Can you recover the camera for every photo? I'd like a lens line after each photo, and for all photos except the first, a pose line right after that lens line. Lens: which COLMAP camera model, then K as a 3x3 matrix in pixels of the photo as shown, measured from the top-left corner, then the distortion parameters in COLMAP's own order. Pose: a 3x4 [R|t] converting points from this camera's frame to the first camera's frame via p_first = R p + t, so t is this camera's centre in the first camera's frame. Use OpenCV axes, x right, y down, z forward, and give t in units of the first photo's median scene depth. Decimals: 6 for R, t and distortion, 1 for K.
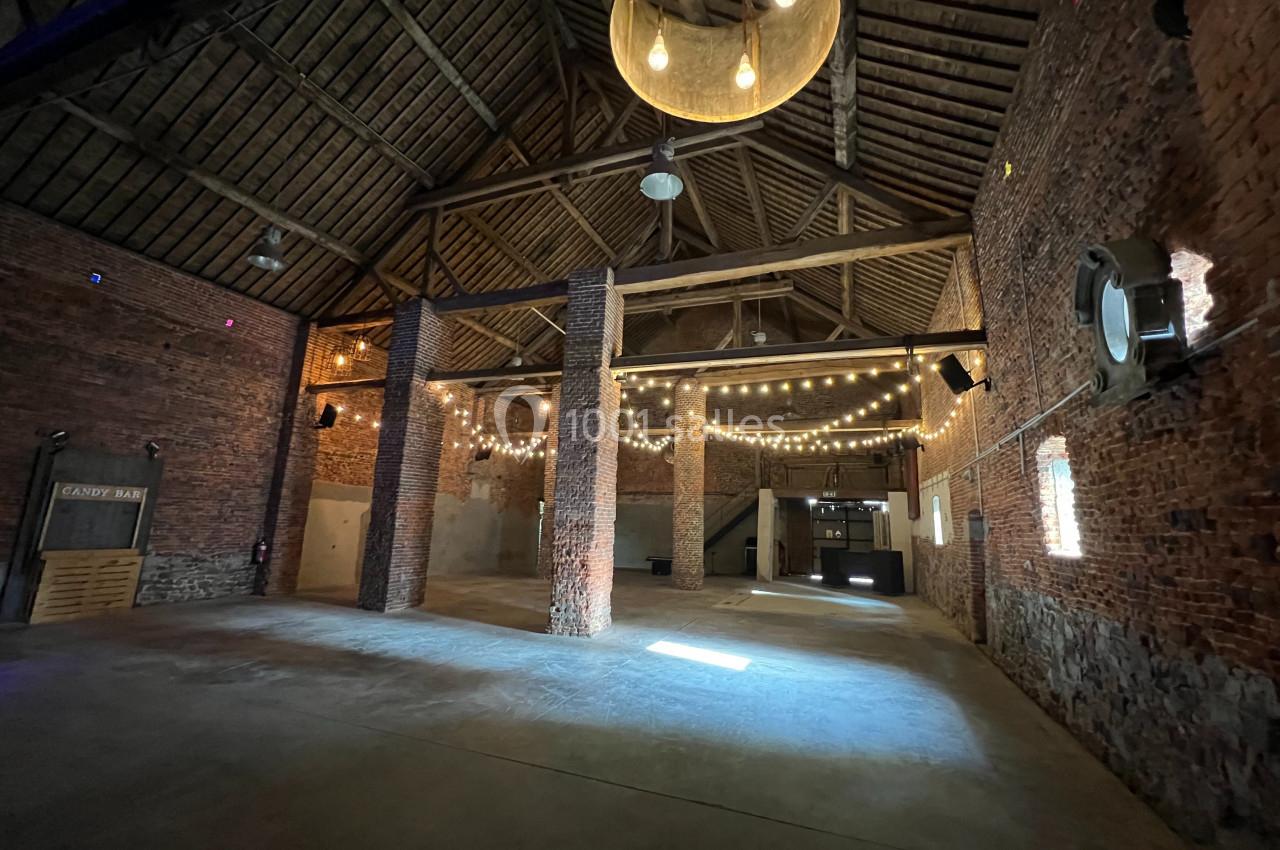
lens RADIAL K [[507.1, 0, 640.0], [0, 507.1, 425.0], [0, 0, 1]] dist [-0.001448, -0.000136]
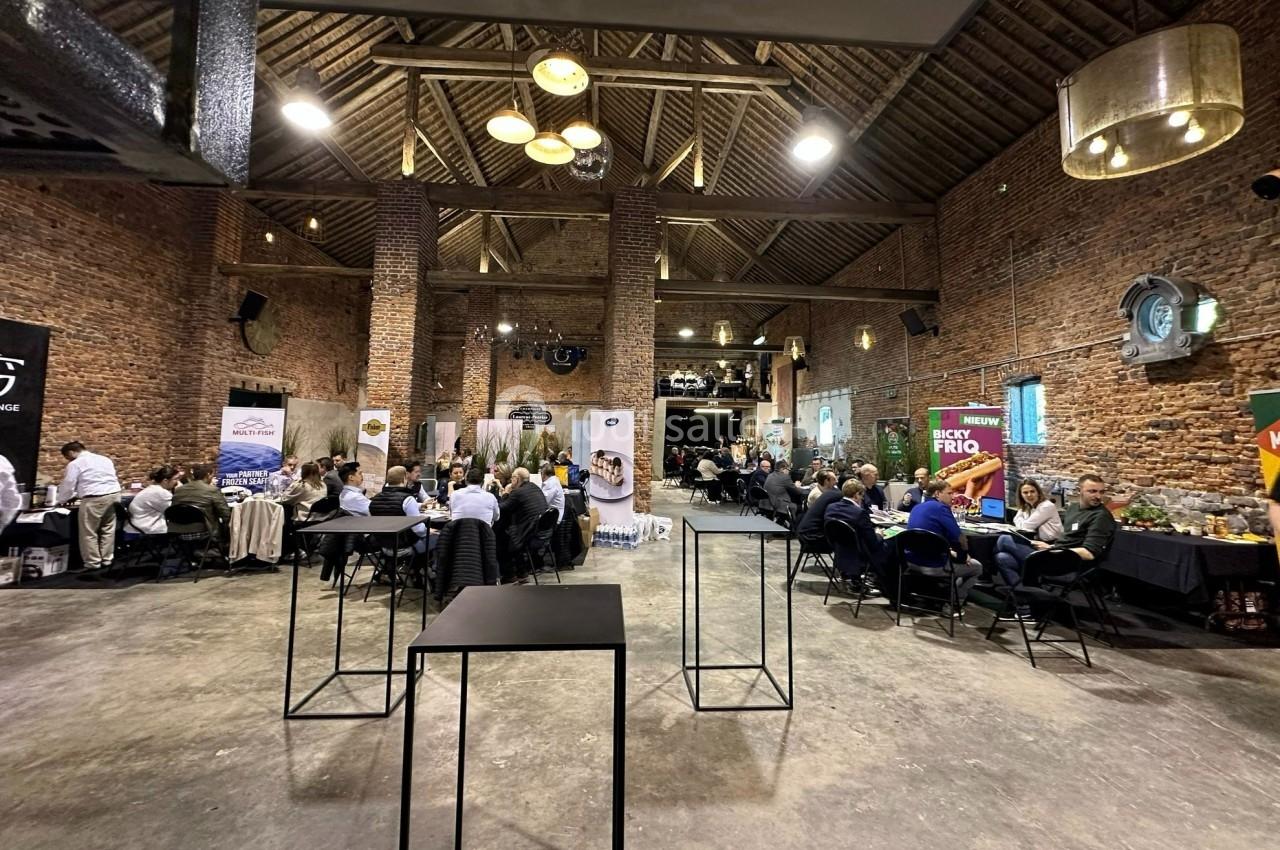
lens RADIAL K [[522.4, 0, 638.4], [0, 522.4, 388.8], [0, 0, 1]] dist [0.000095, 0.000004]
pose [[0.908064, 0.013957, 0.418599, -0.455301], [-0.060901, 0.993223, 0.098995, -0.008474], [-0.414380, -0.115386, 0.902760, 0.001750]]
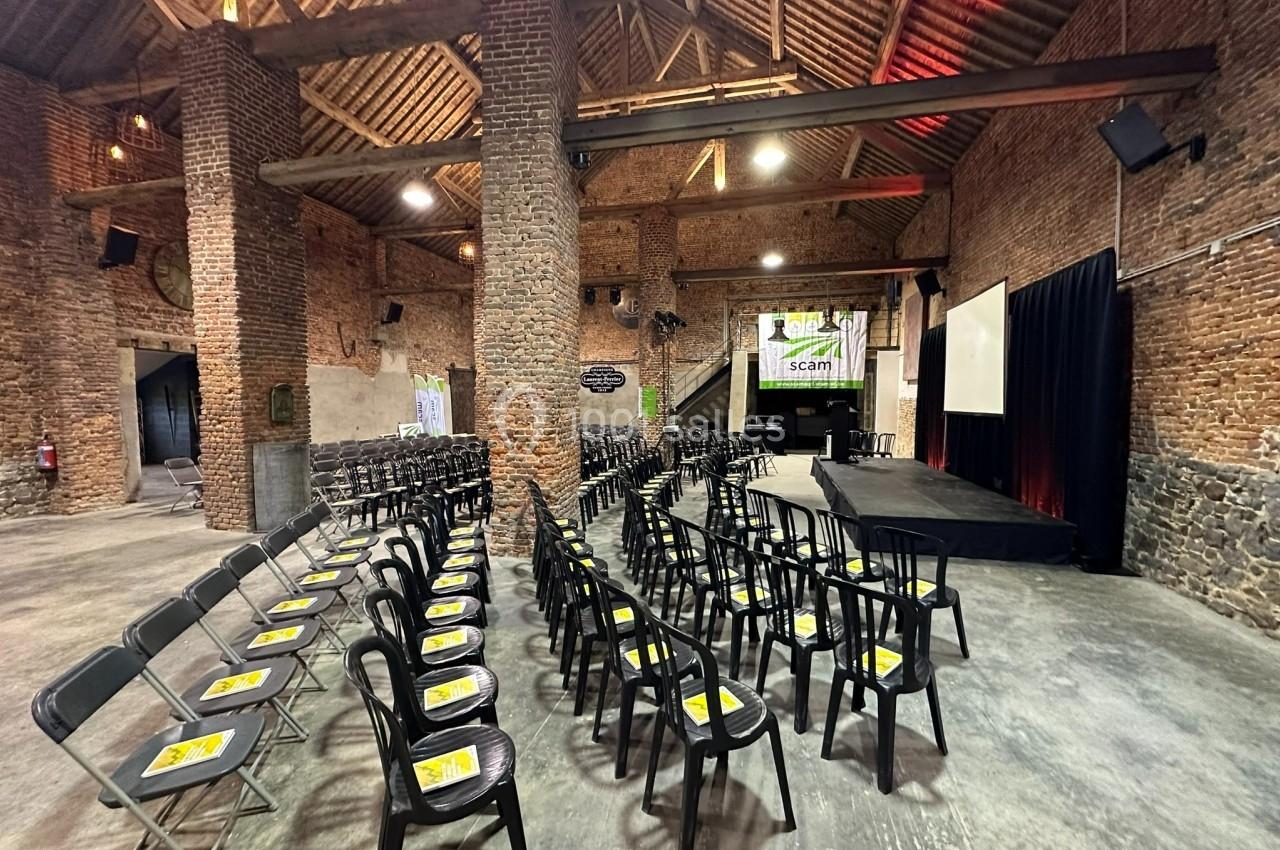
lens RADIAL K [[507.1, 0, 640.0], [0, 507.1, 425.0], [0, 0, 1]] dist [-0.001448, -0.000136]
pose [[0.992438, -0.040339, 0.115928, -0.043787], [0.010933, 0.969754, 0.243840, 0.059258], [-0.122258, -0.240728, 0.962862, 0.275685]]
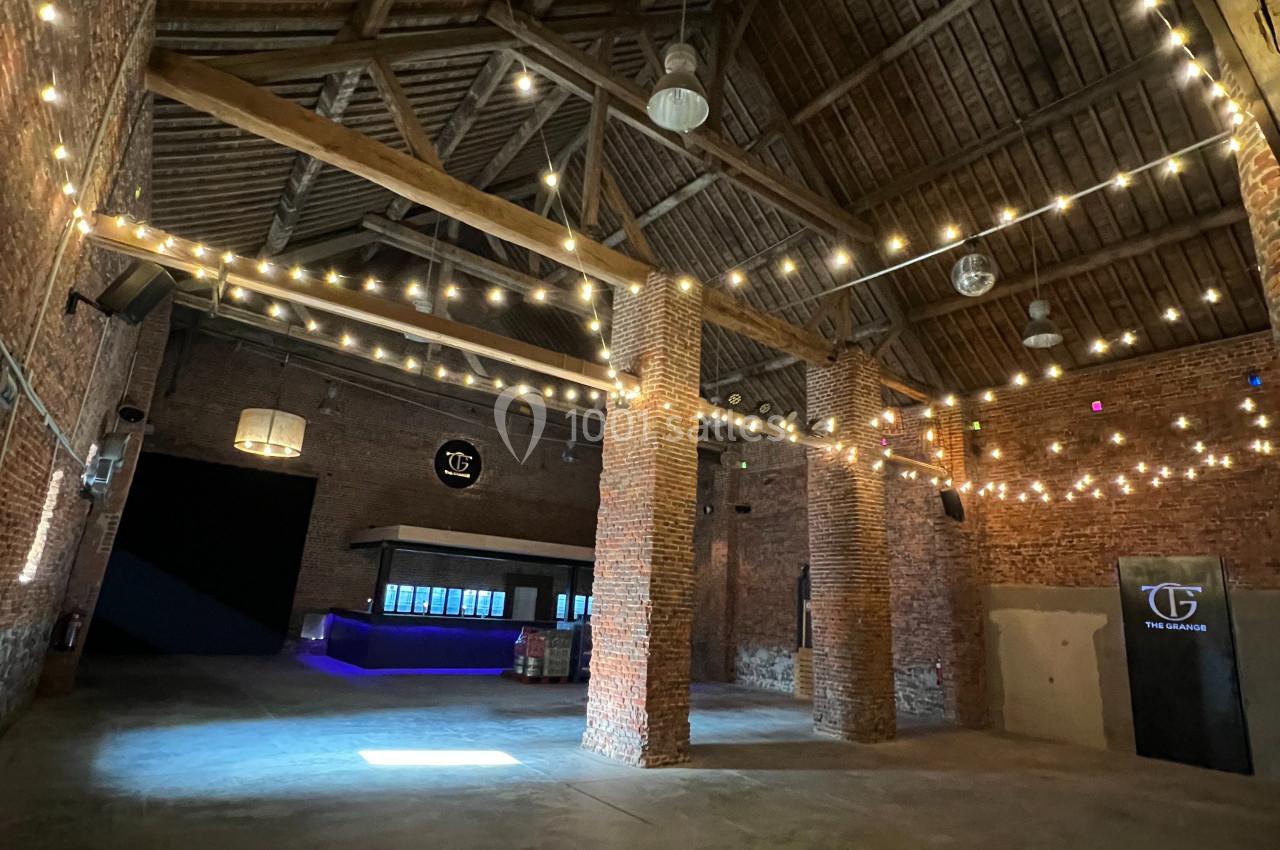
lens RADIAL K [[669.0, 0, 640.0], [0, 669.0, 425.0], [0, 0, 1]] dist [-0.001088, -0.000112]
pose [[-0.519203, -0.284909, -0.805764, 0.609940], [0.084351, 0.921113, -0.380048, 0.261850], [0.850478, -0.265289, -0.454212, 1.230150]]
